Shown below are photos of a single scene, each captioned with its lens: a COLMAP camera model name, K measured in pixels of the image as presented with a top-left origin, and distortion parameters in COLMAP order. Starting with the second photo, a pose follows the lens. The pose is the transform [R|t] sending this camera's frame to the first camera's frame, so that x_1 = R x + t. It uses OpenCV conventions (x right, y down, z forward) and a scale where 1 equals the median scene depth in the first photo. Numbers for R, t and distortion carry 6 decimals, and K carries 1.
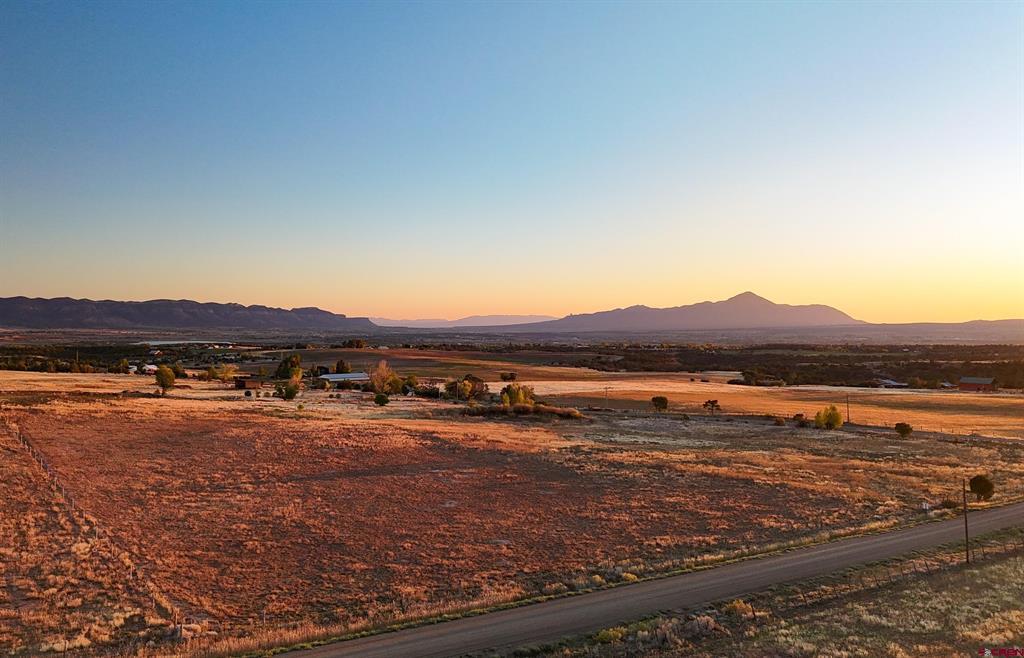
lens RADIAL K [[843.7, 0, 441.6], [0, 843.7, 327.5], [0, 0, 1]] dist [0.061907, -0.016059]
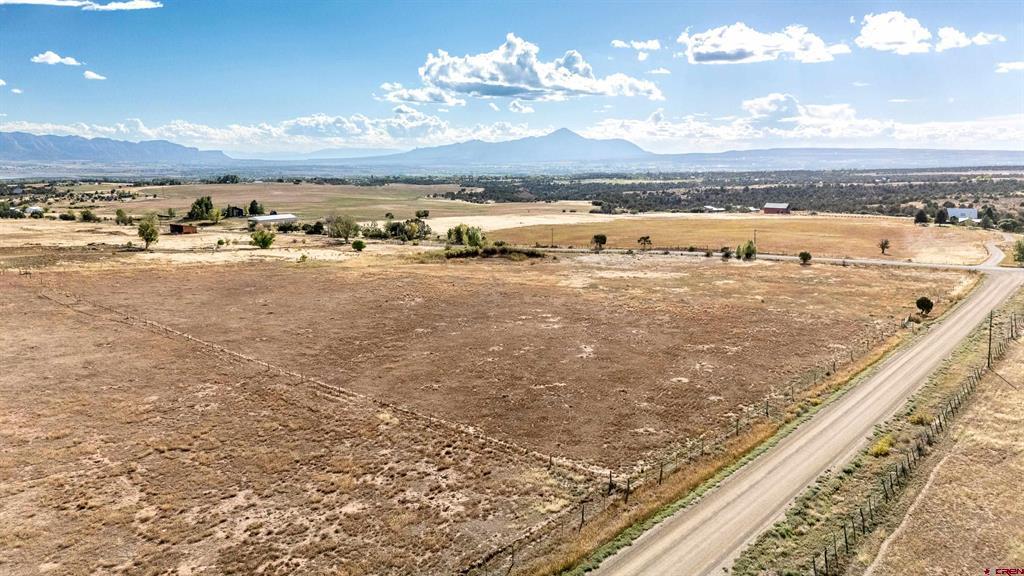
lens RADIAL K [[742.6, 0, 512.0], [0, 742.6, 288.0], [0, 0, 1]] dist [0.071995, -0.089307]
pose [[0.962208, -0.054242, 0.266857, -0.146008], [0.008251, 0.985318, 0.170530, -0.024387], [-0.272189, -0.161884, 0.948529, 0.006635]]
